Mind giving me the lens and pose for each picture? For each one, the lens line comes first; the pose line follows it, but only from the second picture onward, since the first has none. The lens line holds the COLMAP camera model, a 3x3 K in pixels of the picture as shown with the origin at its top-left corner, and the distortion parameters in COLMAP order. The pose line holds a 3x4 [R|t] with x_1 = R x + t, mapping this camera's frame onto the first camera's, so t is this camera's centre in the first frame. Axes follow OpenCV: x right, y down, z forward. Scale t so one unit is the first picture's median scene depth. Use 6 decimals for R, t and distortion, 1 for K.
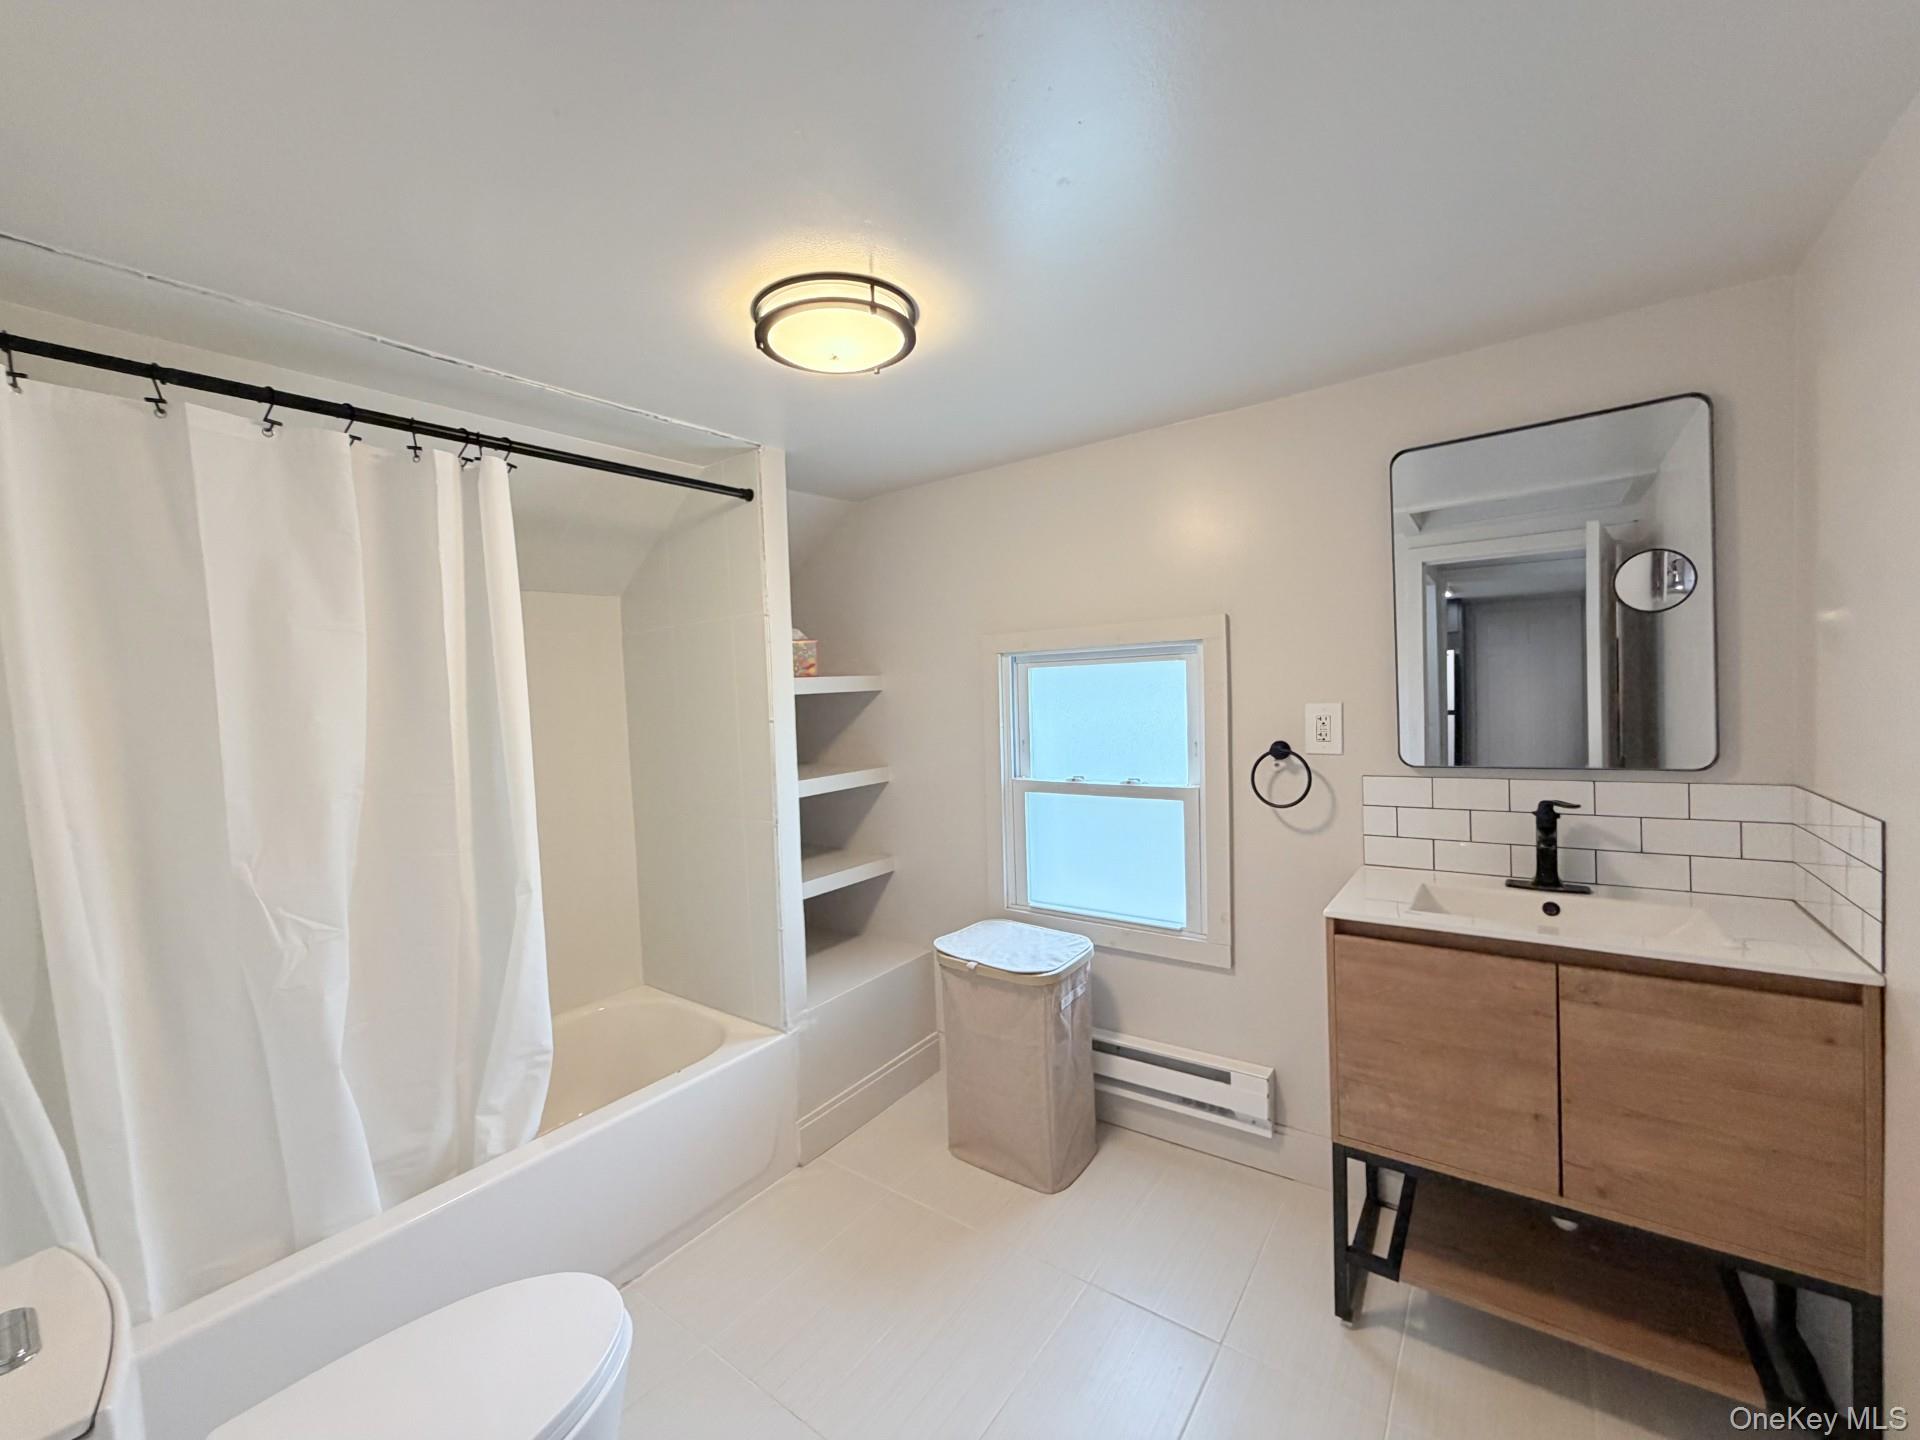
lens RADIAL K [[764.2, 0, 954.6], [0, 764.2, 720.1], [0, 0, 1]] dist [0.000655, -0.000007]
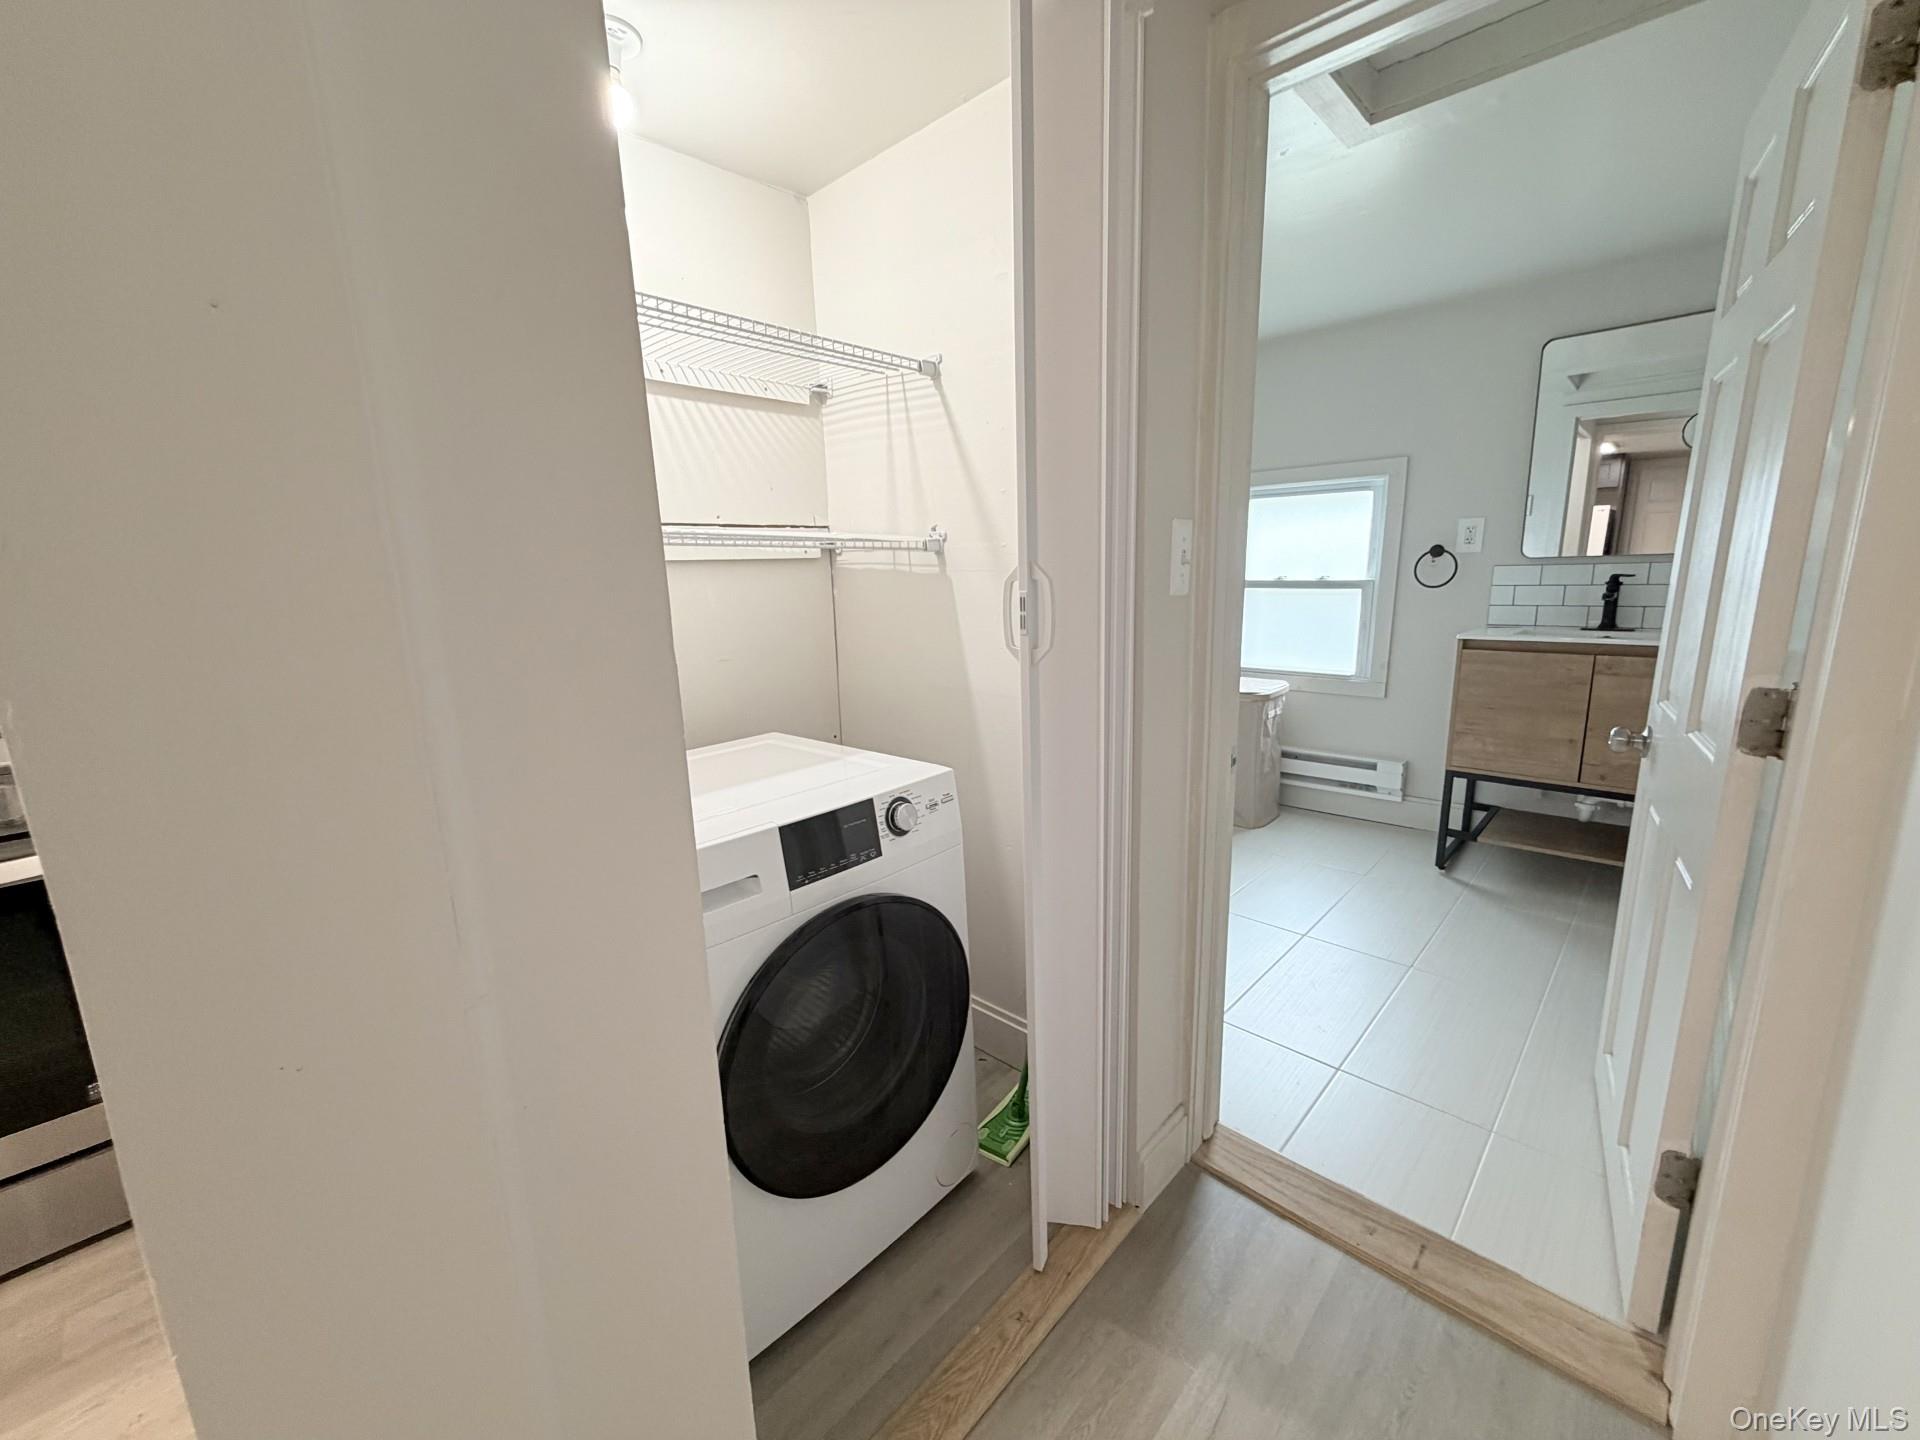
lens RADIAL K [[764.2, 0, 954.6], [0, 764.2, 720.1], [0, 0, 1]] dist [0.000655, -0.000007]
pose [[0.991079, 0.039453, -0.127299, -0.311959], [-0.017643, 0.985612, 0.168100, 0.132835], [0.132100, -0.164355, 0.977516, -0.653513]]
